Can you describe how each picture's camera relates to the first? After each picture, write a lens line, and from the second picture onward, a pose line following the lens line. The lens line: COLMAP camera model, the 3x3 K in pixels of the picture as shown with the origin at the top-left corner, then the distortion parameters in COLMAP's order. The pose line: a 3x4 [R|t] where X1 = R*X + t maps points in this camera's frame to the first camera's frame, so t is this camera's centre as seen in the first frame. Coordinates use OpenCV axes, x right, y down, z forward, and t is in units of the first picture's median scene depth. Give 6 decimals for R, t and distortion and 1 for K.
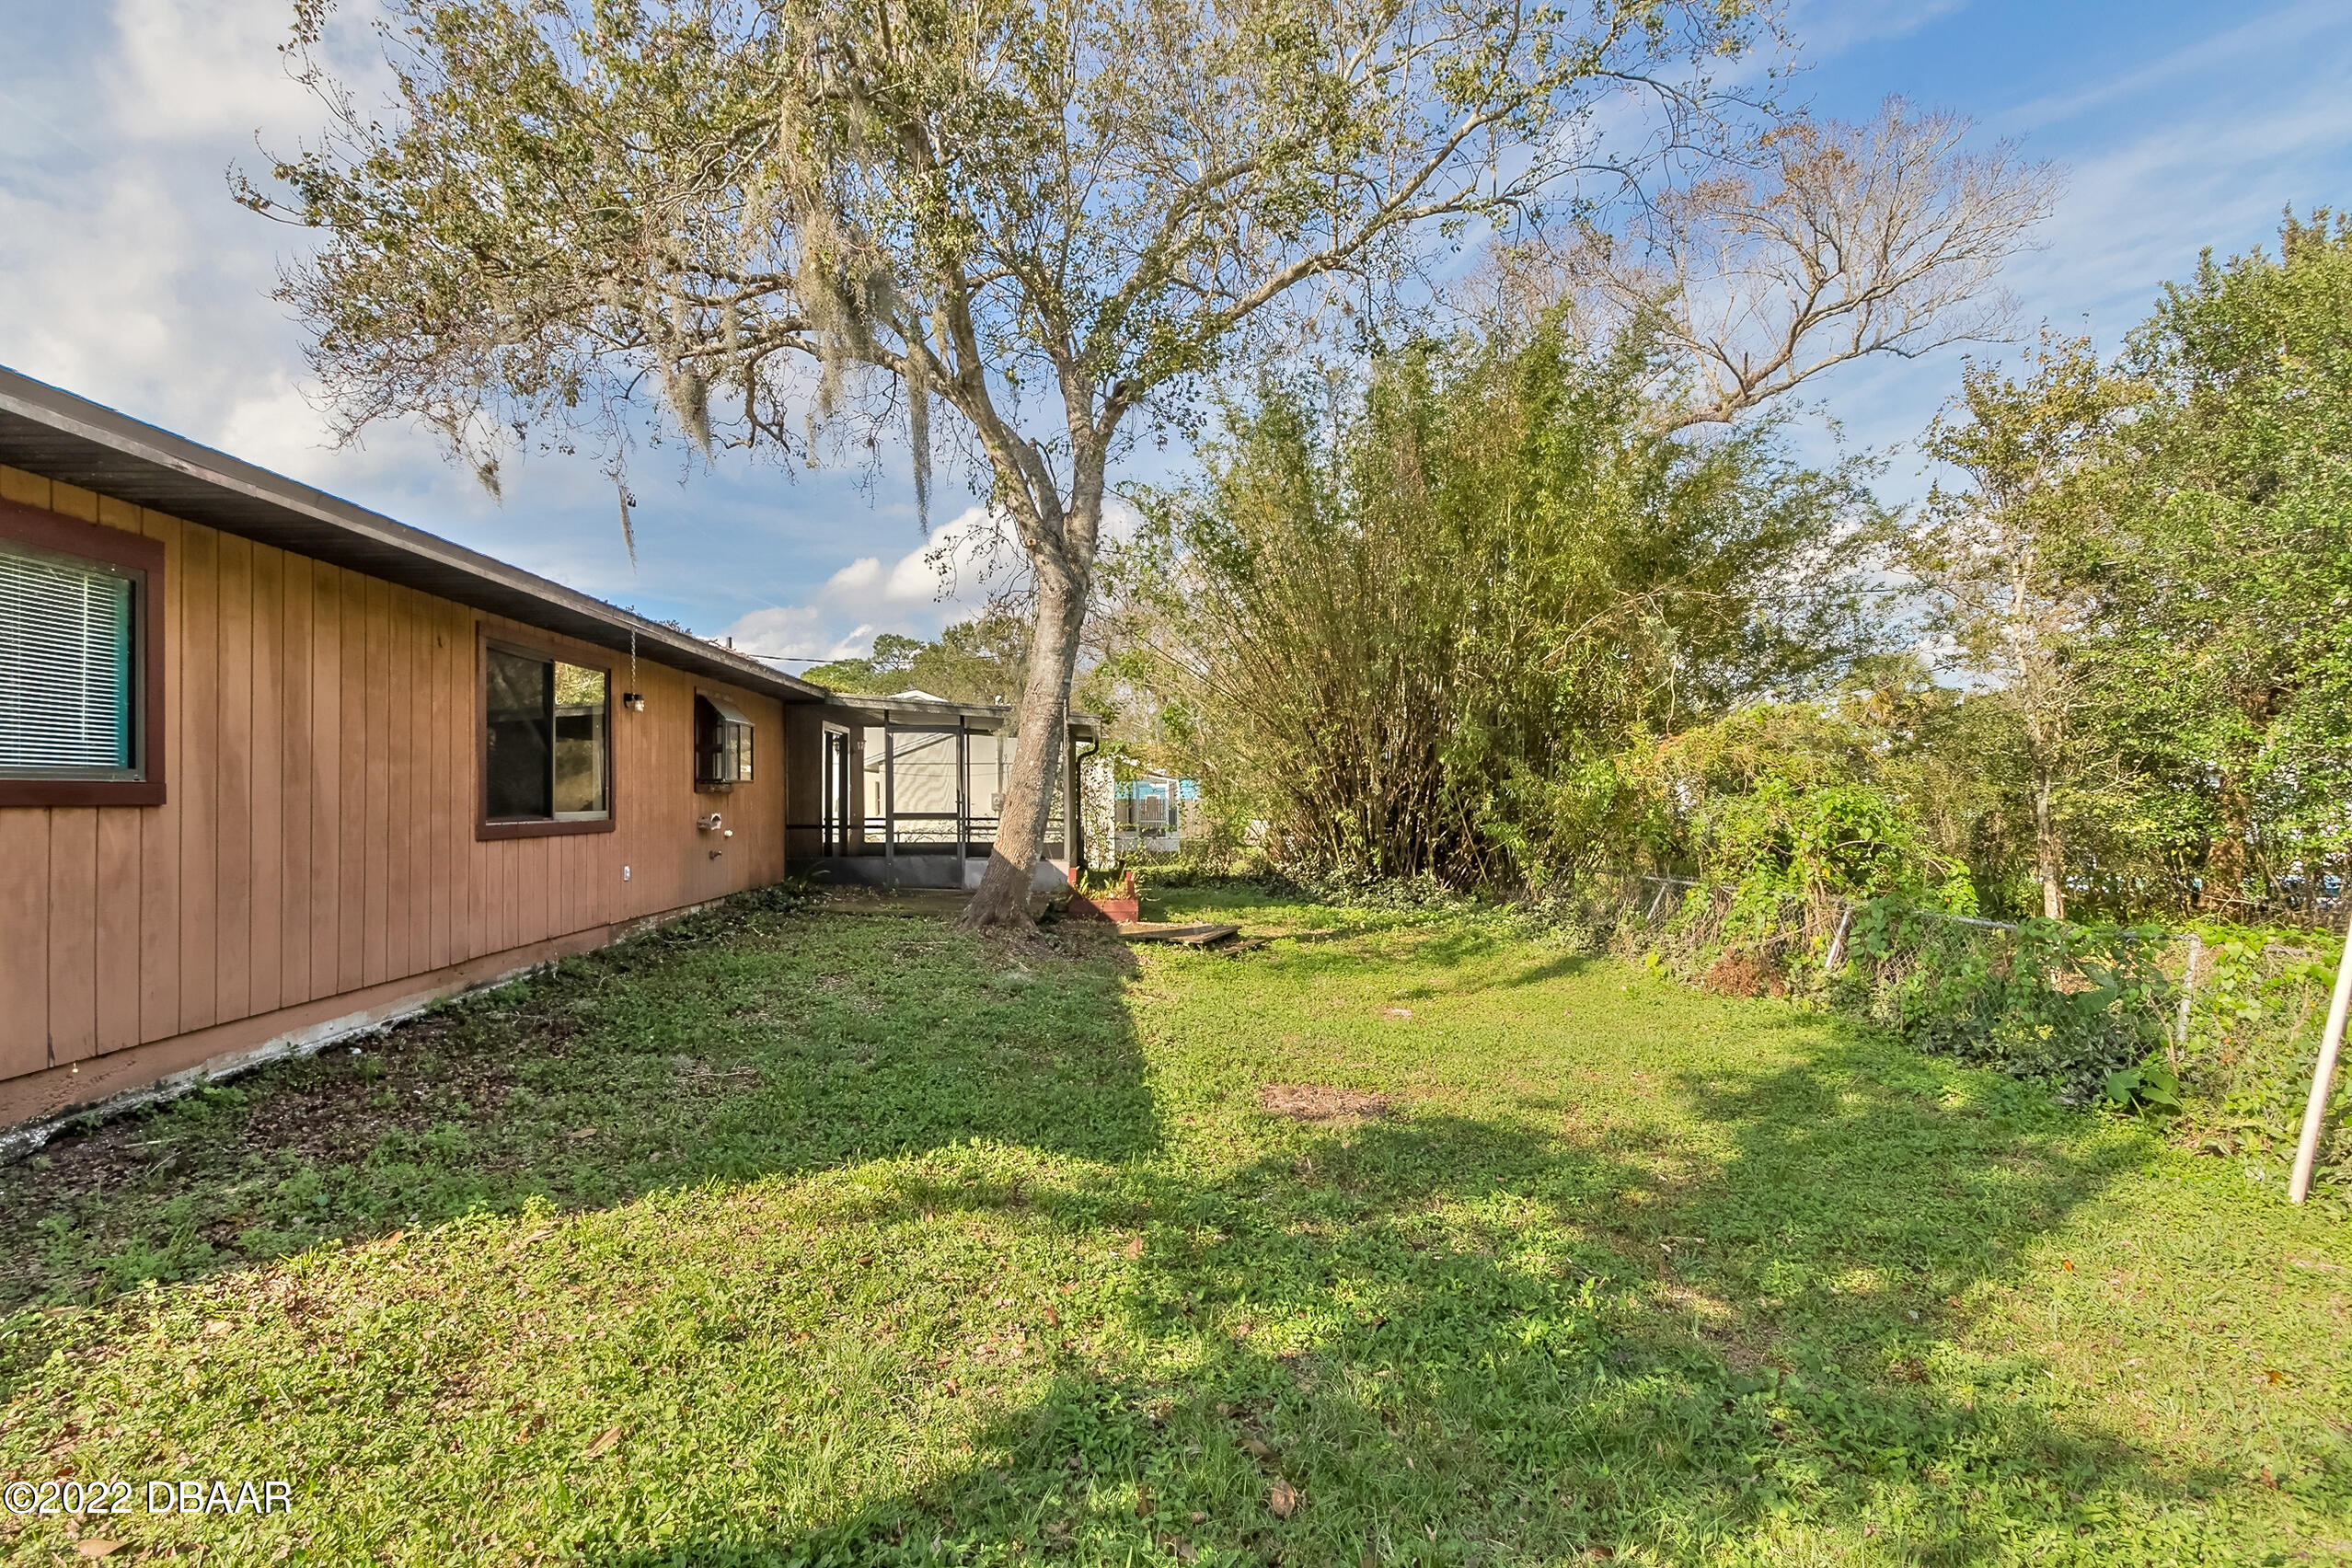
lens RADIAL K [[1114.7, 0, 1181.2], [0, 1114.7, 793.4], [0, 0, 1]] dist [0.003080, -0.000731]
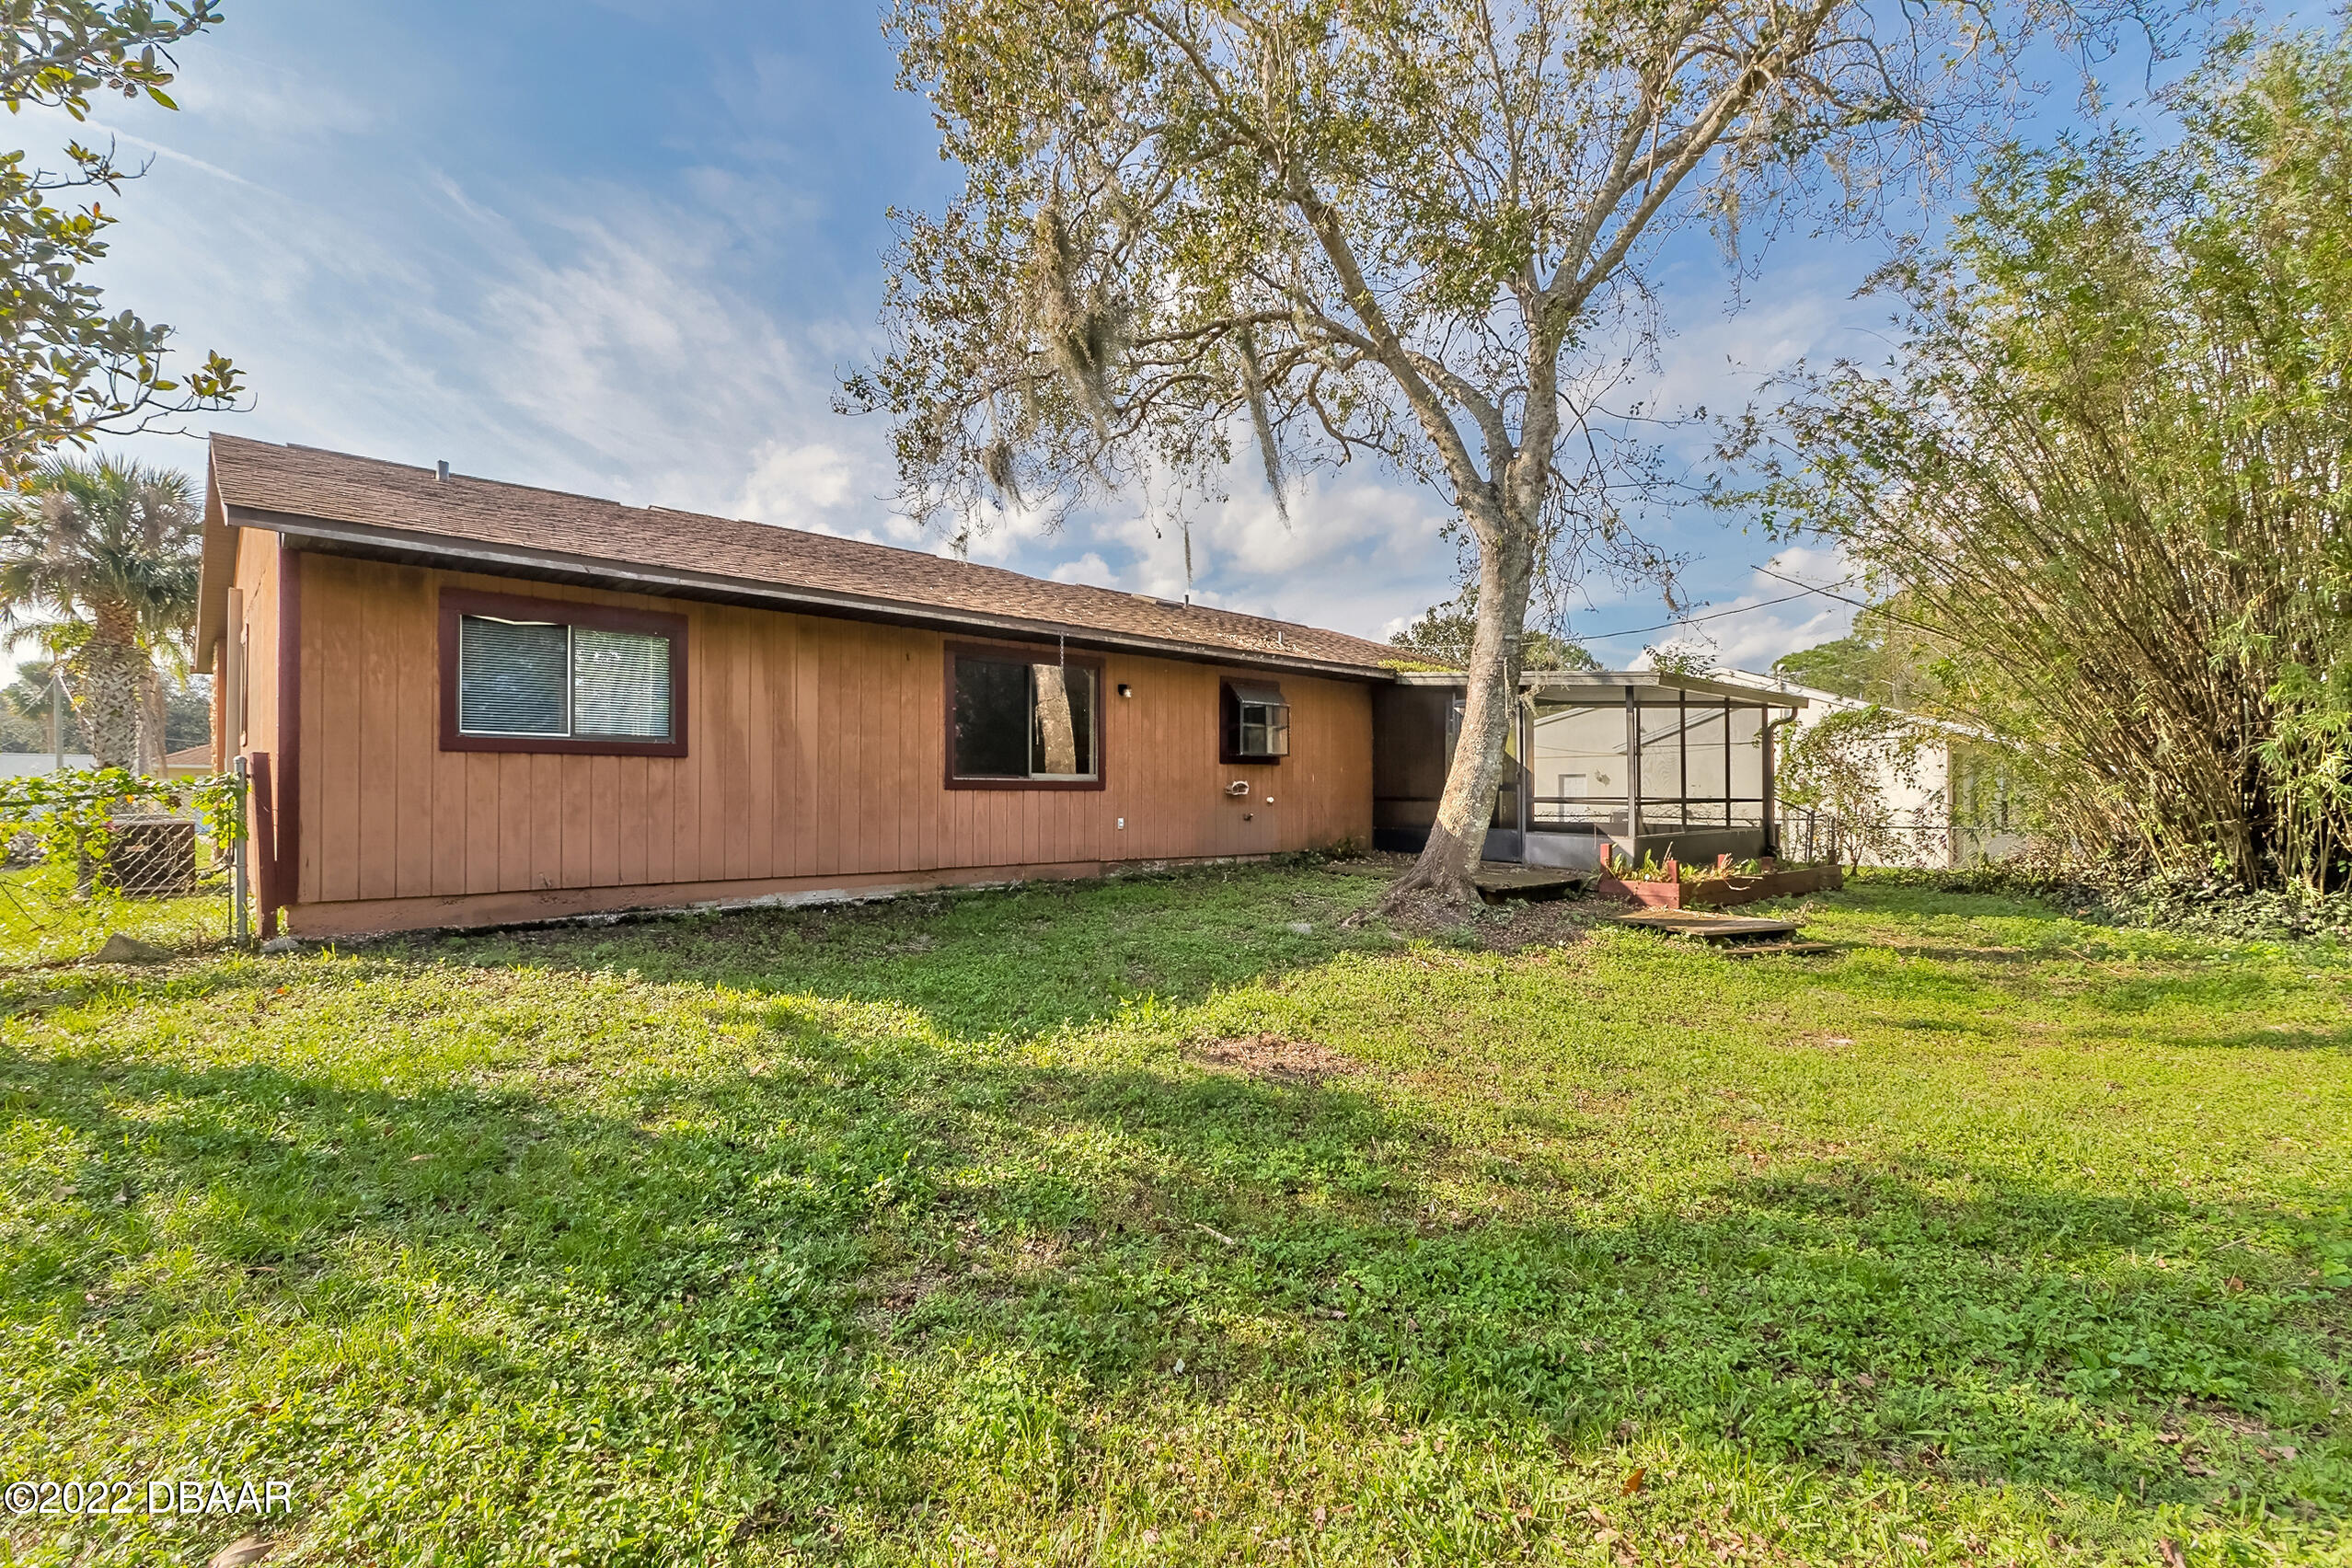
lens RADIAL K [[1114.7, 0, 1180.1], [0, 1114.7, 790.0], [0, 0, 1]] dist [0.003080, -0.000731]
pose [[0.630694, -0.006249, -0.776007, 0.701119], [0.001217, 0.999974, -0.007064, 0.053036], [0.776031, 0.003511, 0.630685, 0.304161]]
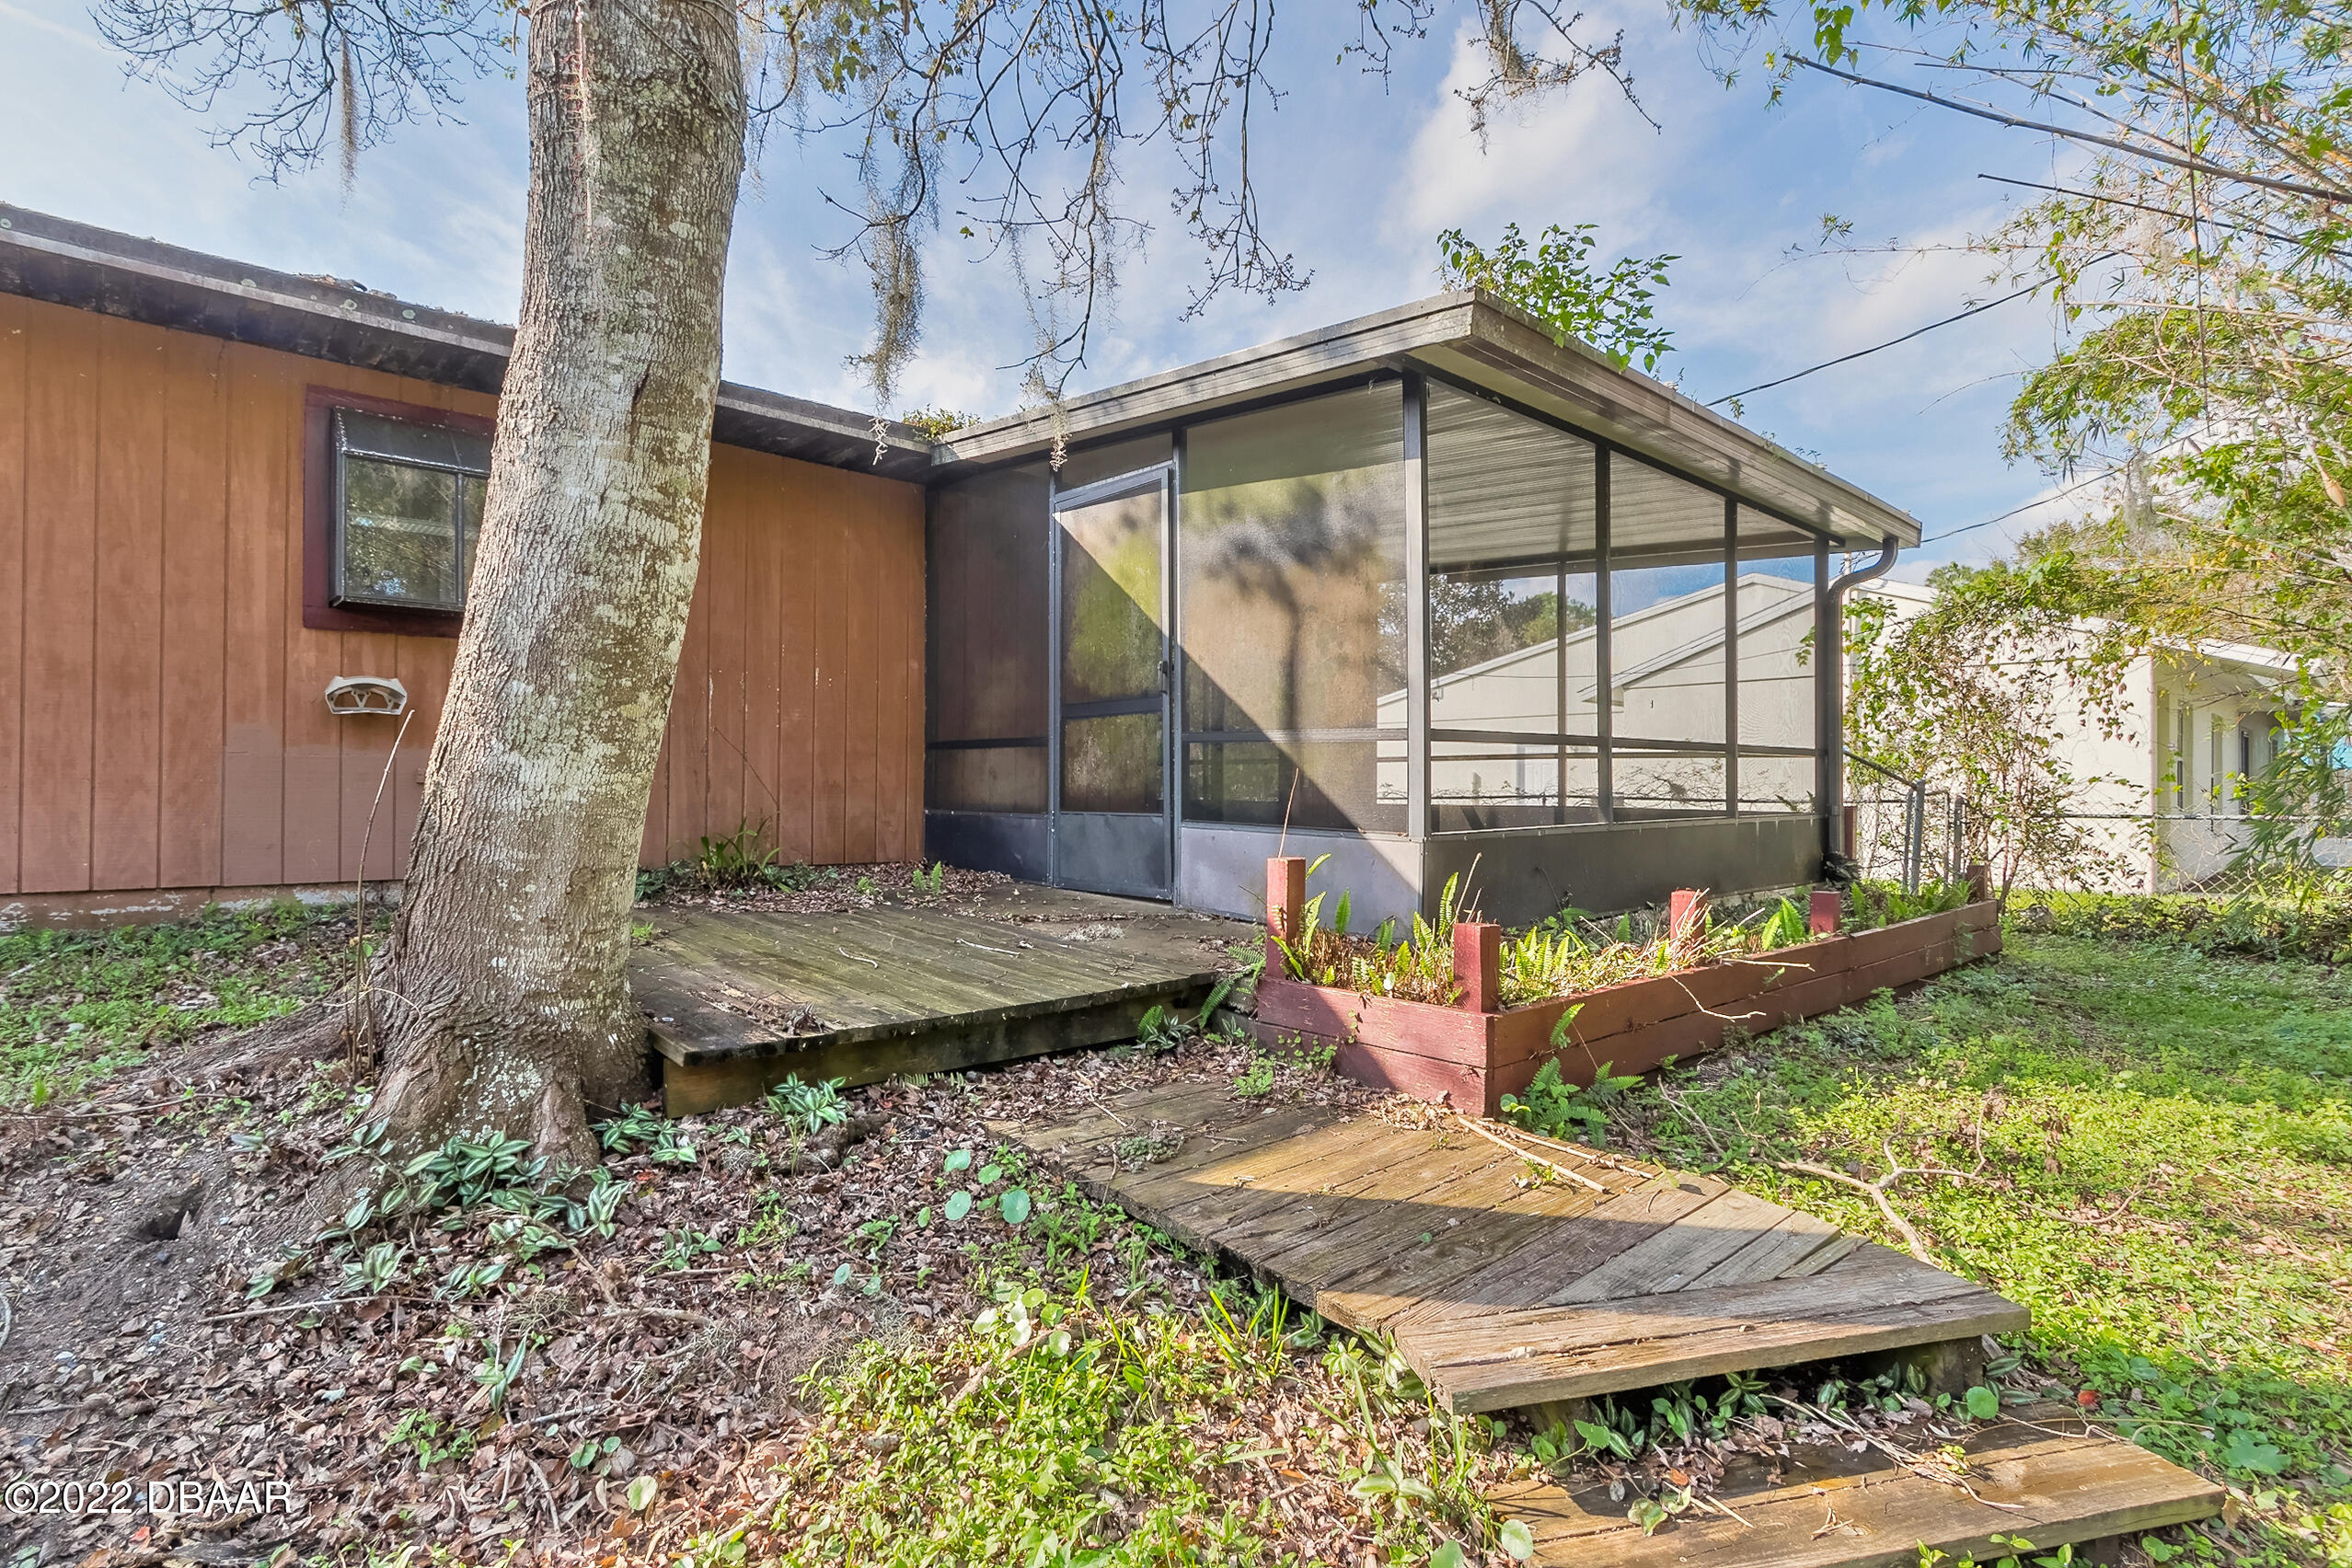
lens RADIAL K [[1212.6, 0, 1180.4], [0, 1212.6, 775.2], [0, 0, 1]] dist [0.019594, -0.000081]
pose [[0.630090, -0.008401, -0.776476, 0.217733], [-0.001946, 0.999921, -0.012398, 0.091232], [0.776519, 0.009323, 0.630024, 1.431950]]
